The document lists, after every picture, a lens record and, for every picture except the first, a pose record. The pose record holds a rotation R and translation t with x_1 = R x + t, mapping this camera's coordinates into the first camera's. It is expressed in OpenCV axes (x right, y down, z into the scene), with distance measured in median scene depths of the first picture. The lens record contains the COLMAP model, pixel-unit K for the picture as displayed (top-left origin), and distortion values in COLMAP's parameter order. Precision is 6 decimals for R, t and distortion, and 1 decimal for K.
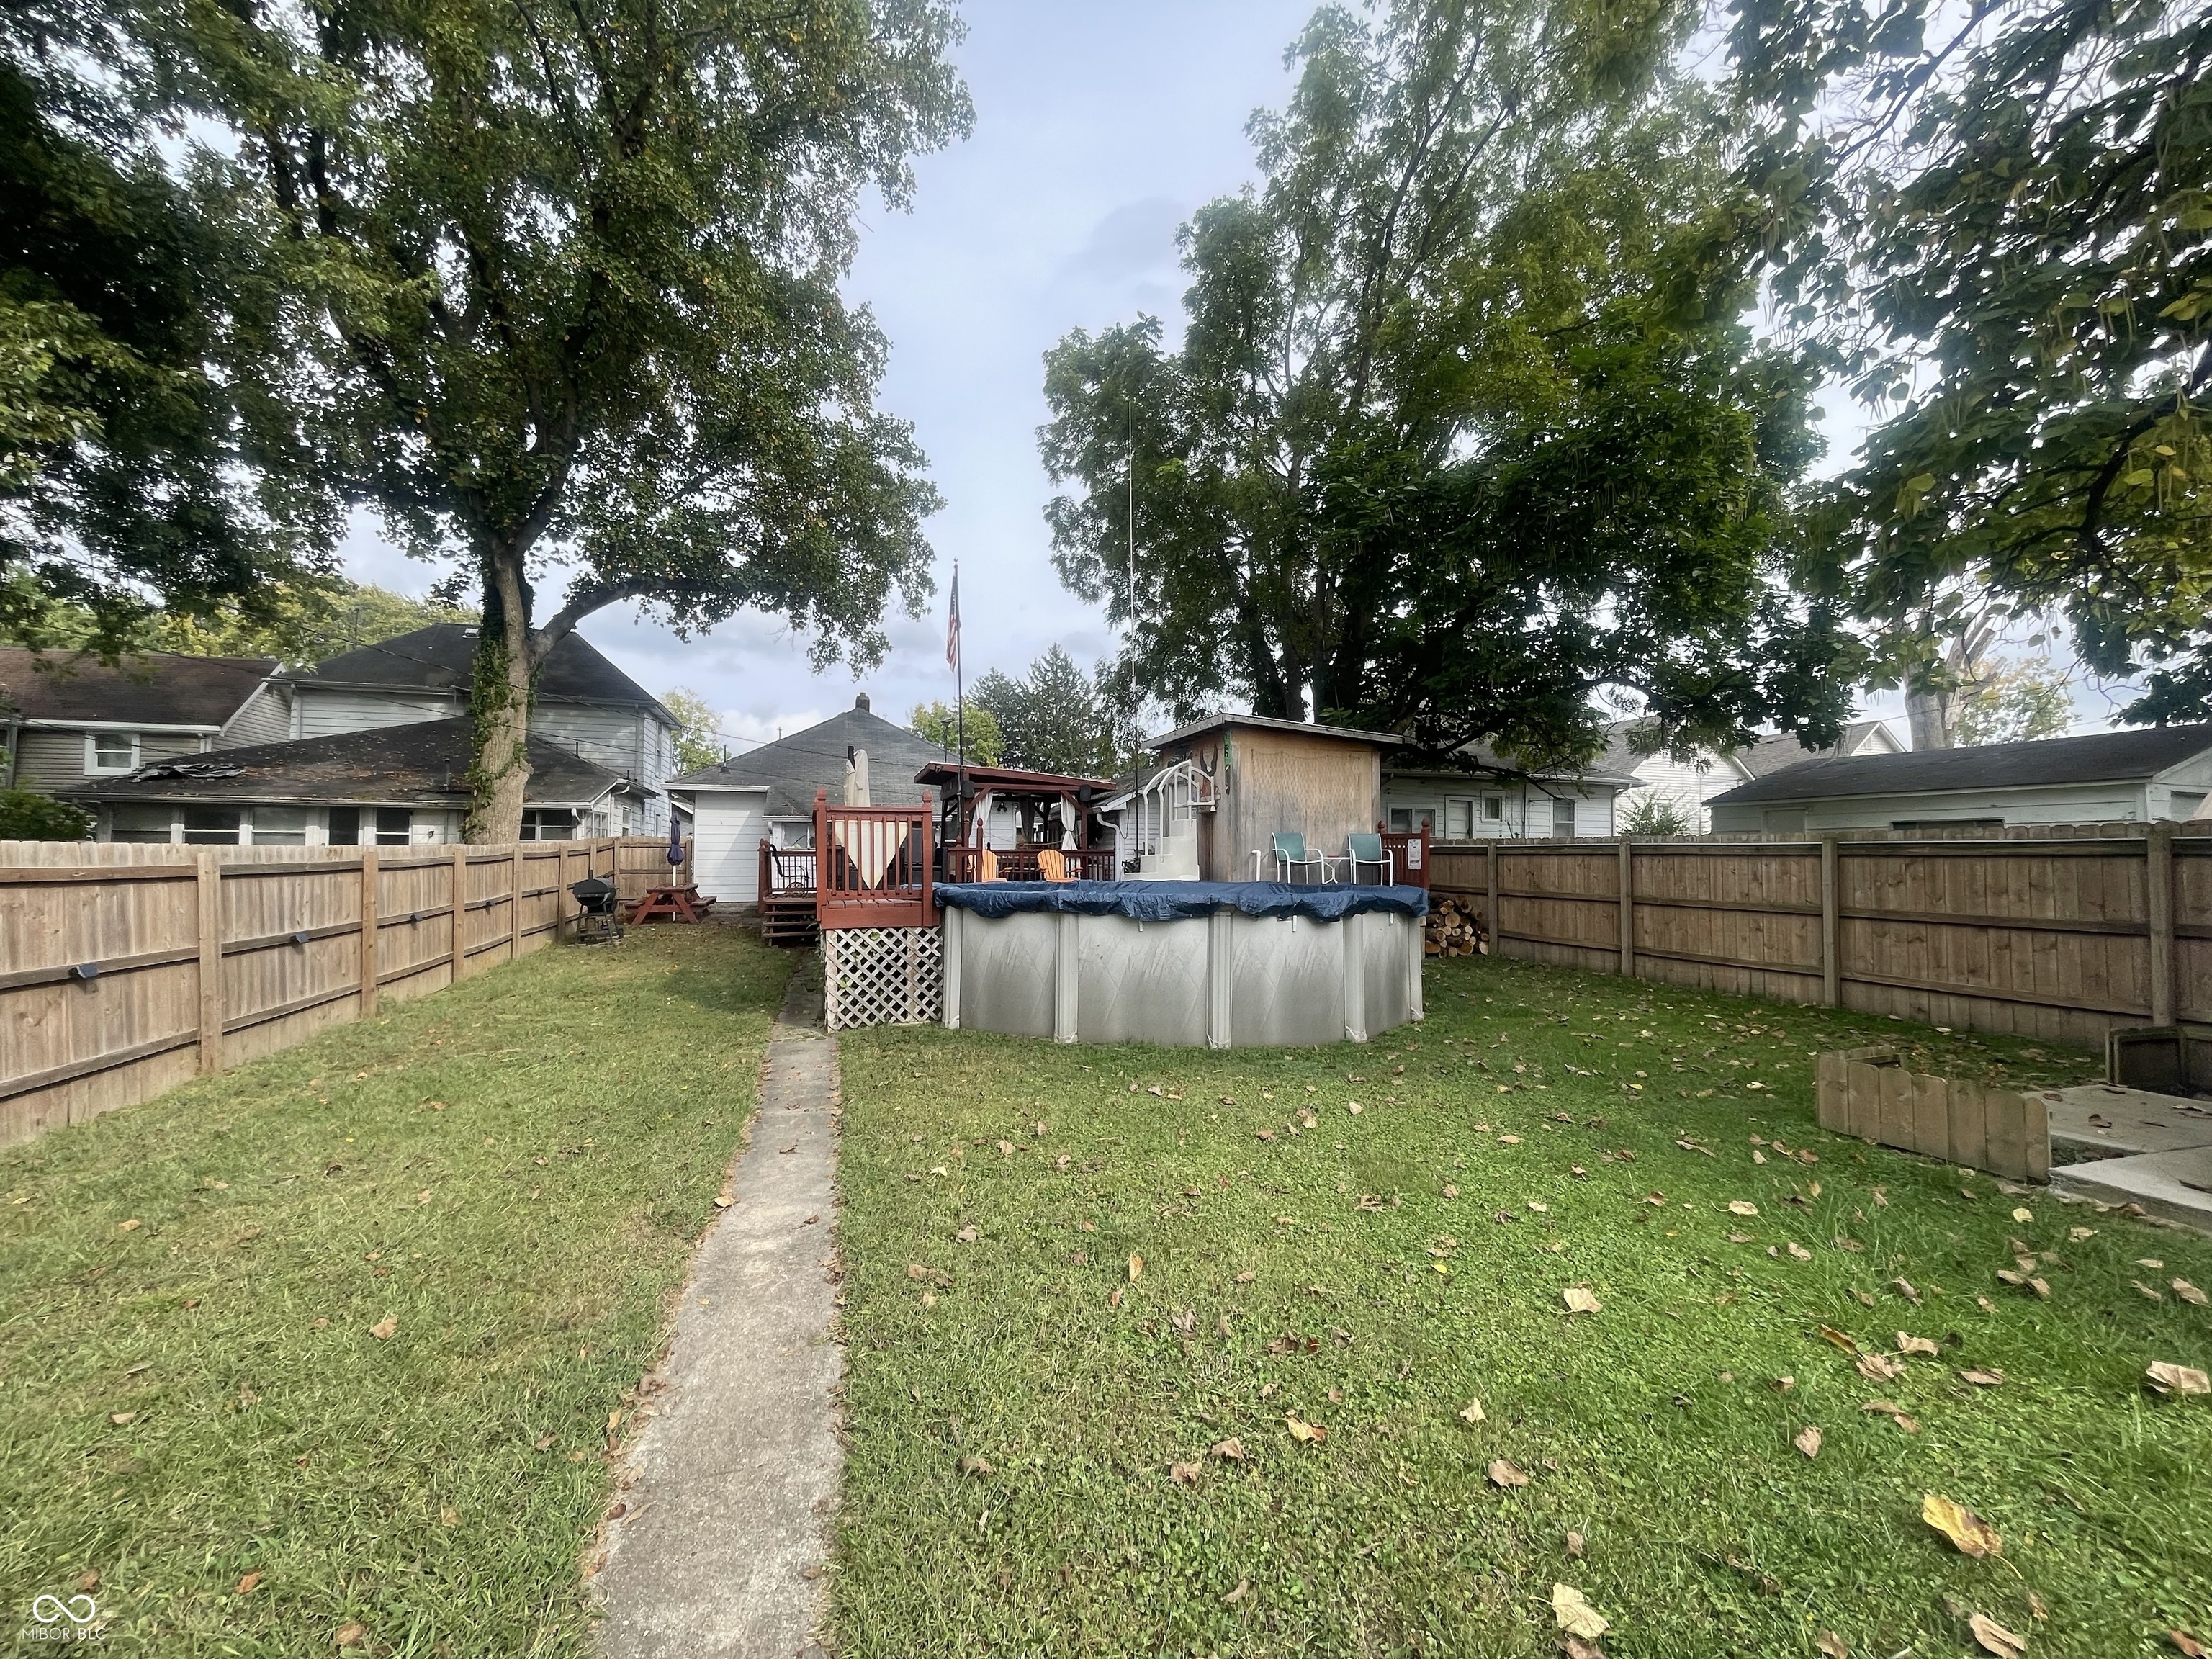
lens RADIAL K [[891.6, 0, 1110.7], [0, 891.6, 834.9], [0, 0, 1]] dist [-0.008038, 0.003020]
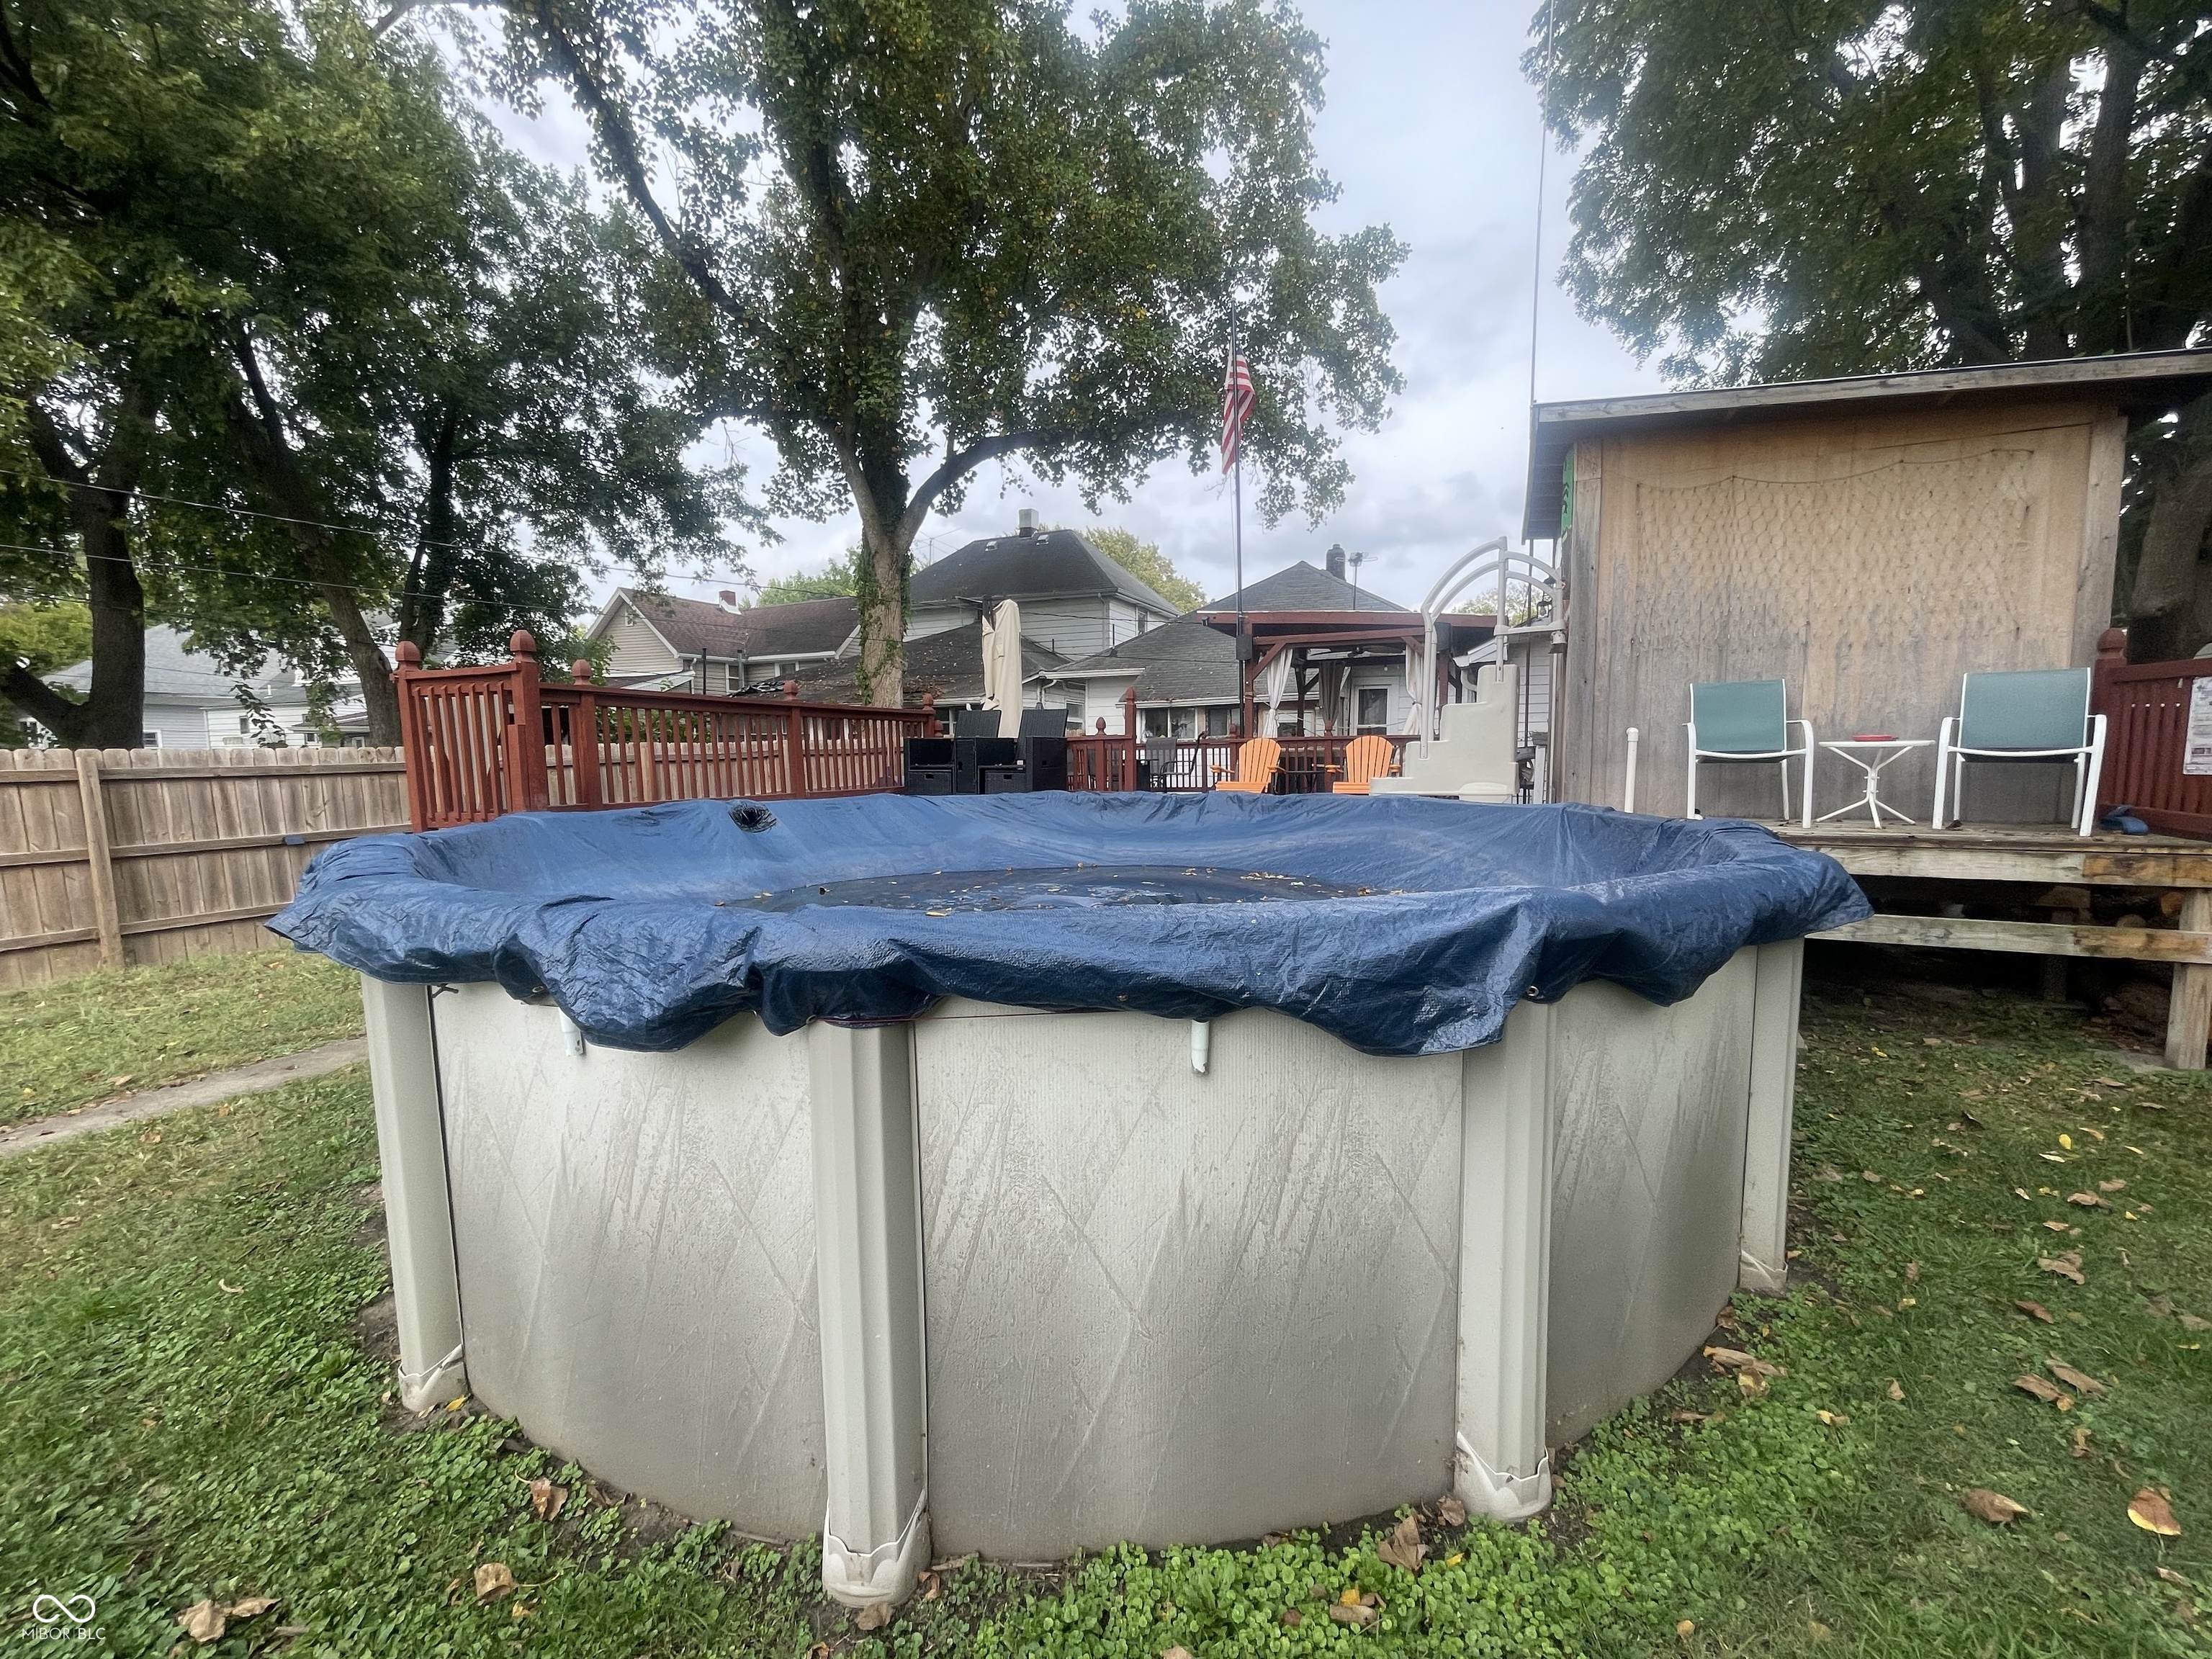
lens RADIAL K [[891.6, 0, 1110.7], [0, 891.6, 834.9], [0, 0, 1]] dist [-0.008038, 0.003020]
pose [[0.742740, 0.052635, -0.667508, 0.386675], [0.028544, 0.993510, 0.110103, 0.022010], [0.668971, -0.100831, 0.736417, 0.757689]]
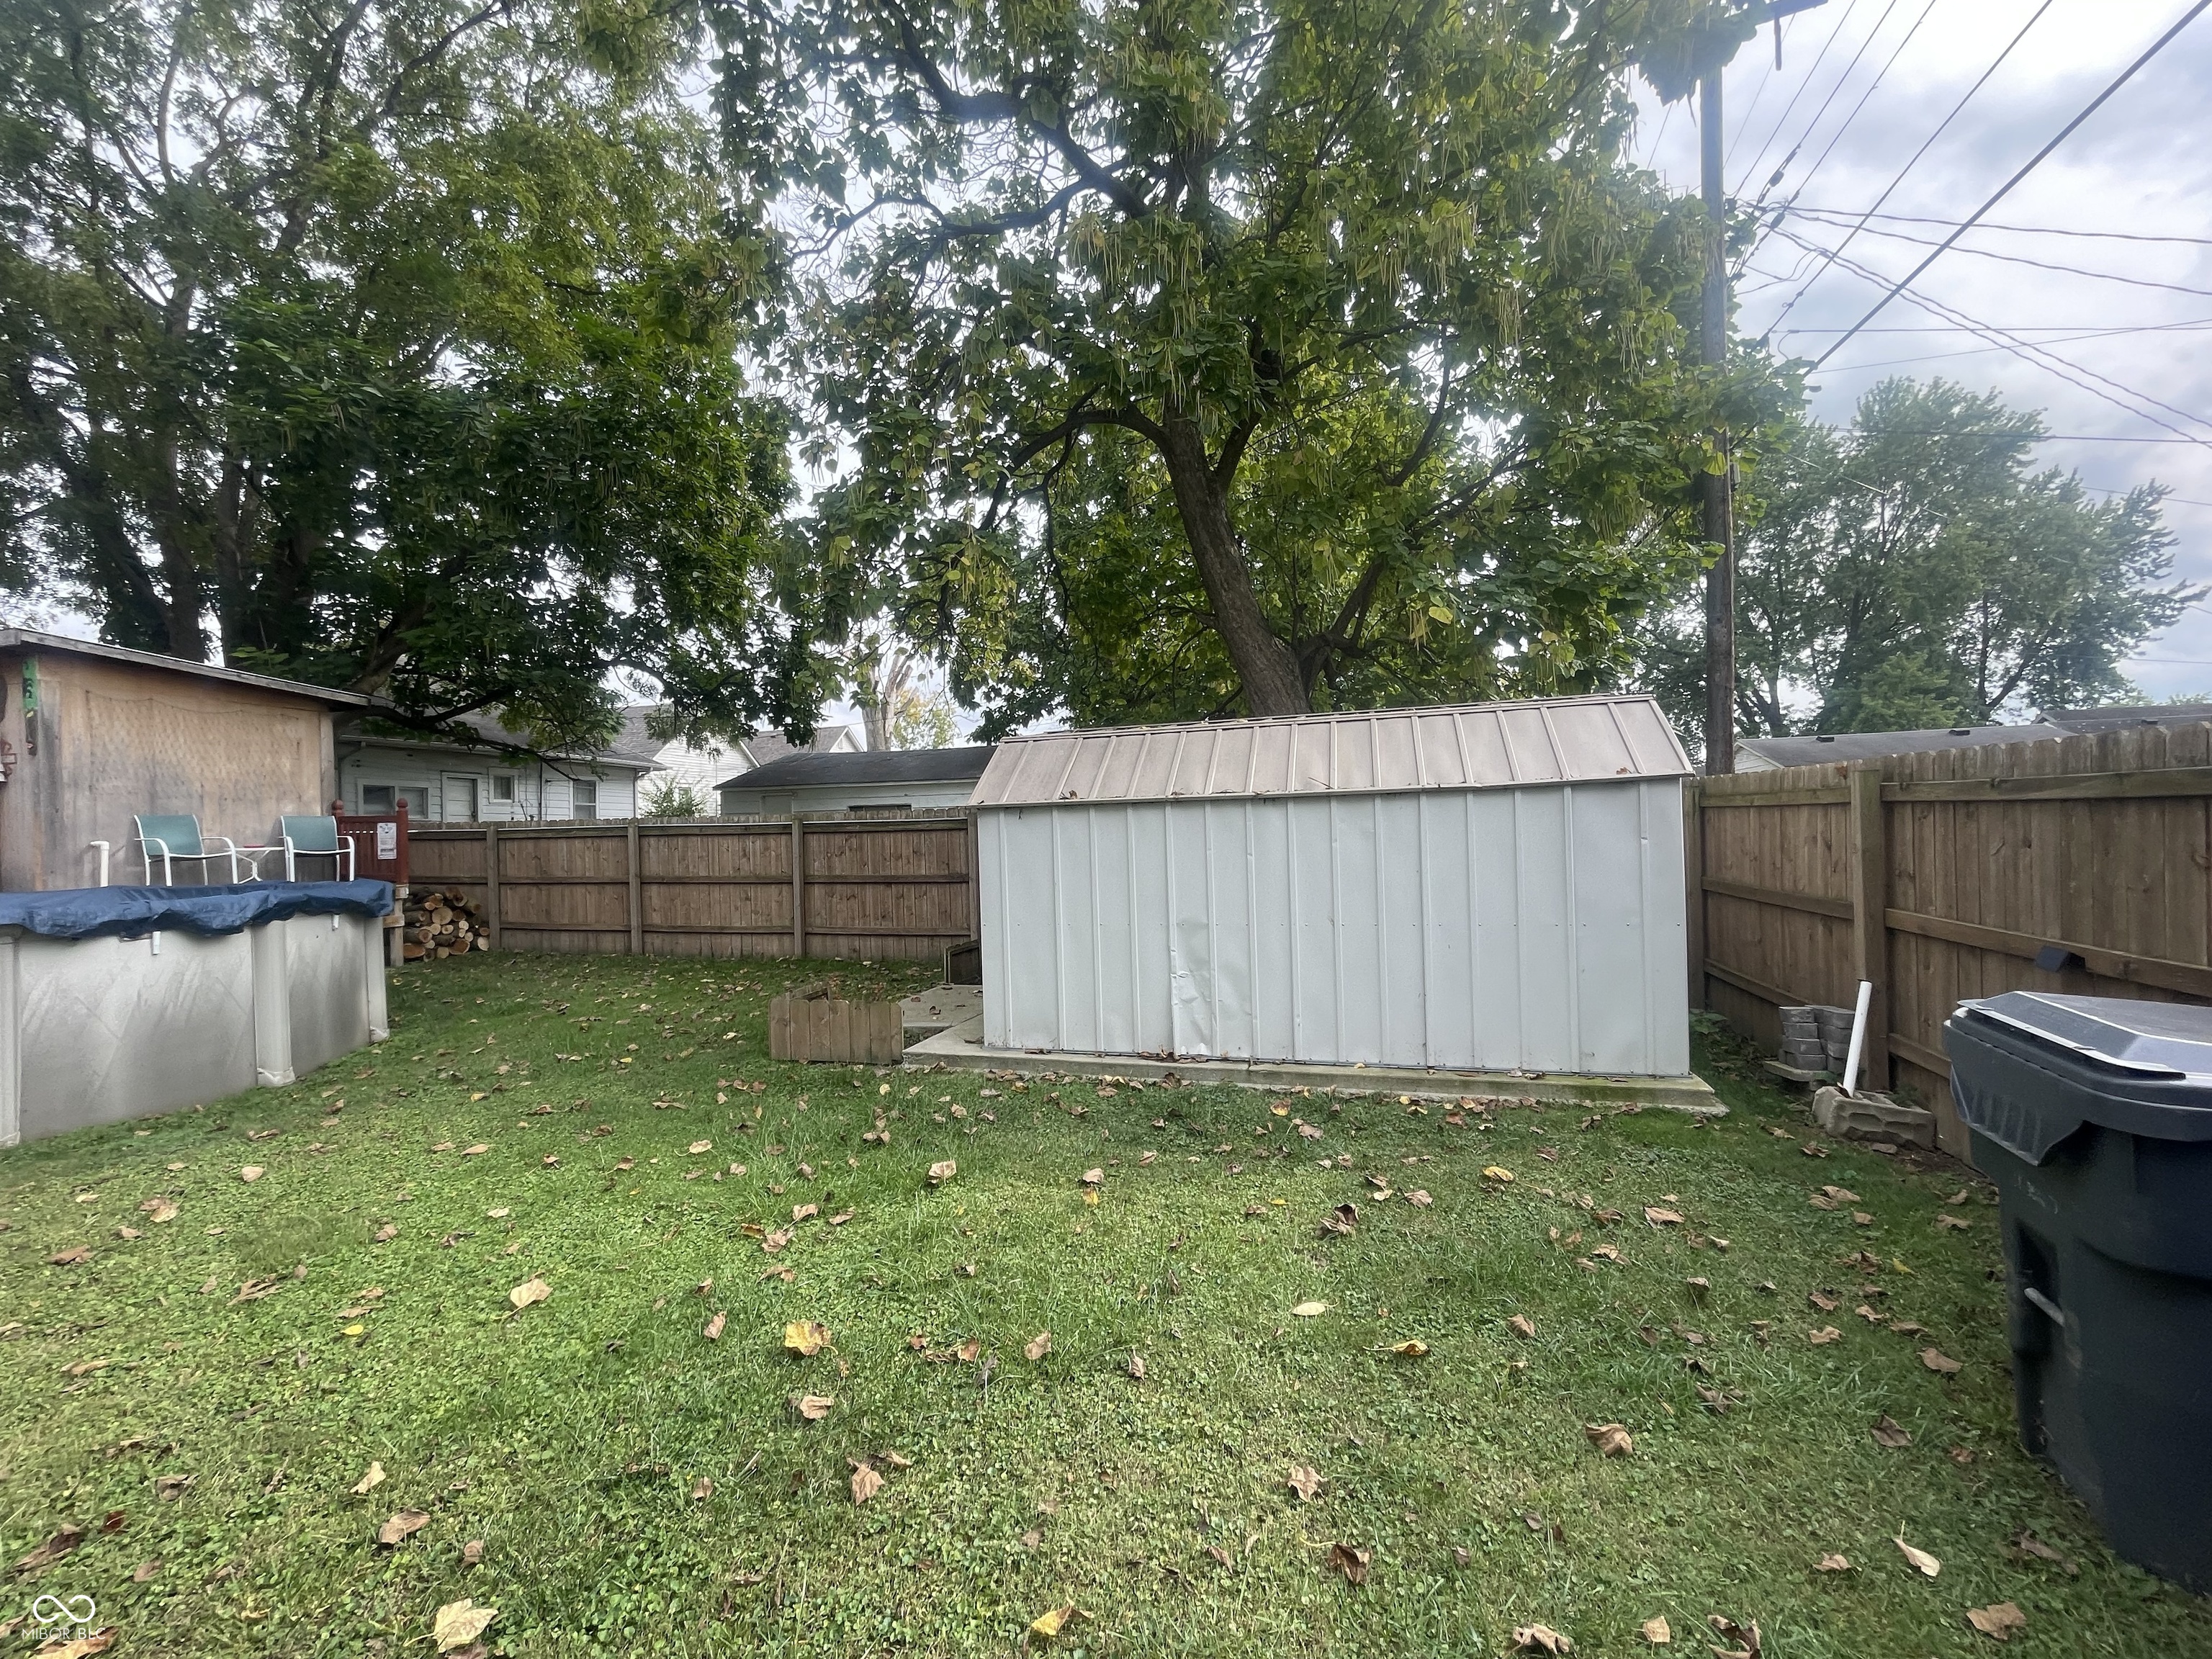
lens RADIAL K [[891.6, 0, 1110.7], [0, 891.6, 834.9], [0, 0, 1]] dist [-0.008038, 0.003020]
pose [[0.541867, -0.019698, 0.840233, 0.021456], [0.002865, 0.999763, 0.021590, 0.000459], [-0.840459, -0.009292, 0.541795, -0.019644]]
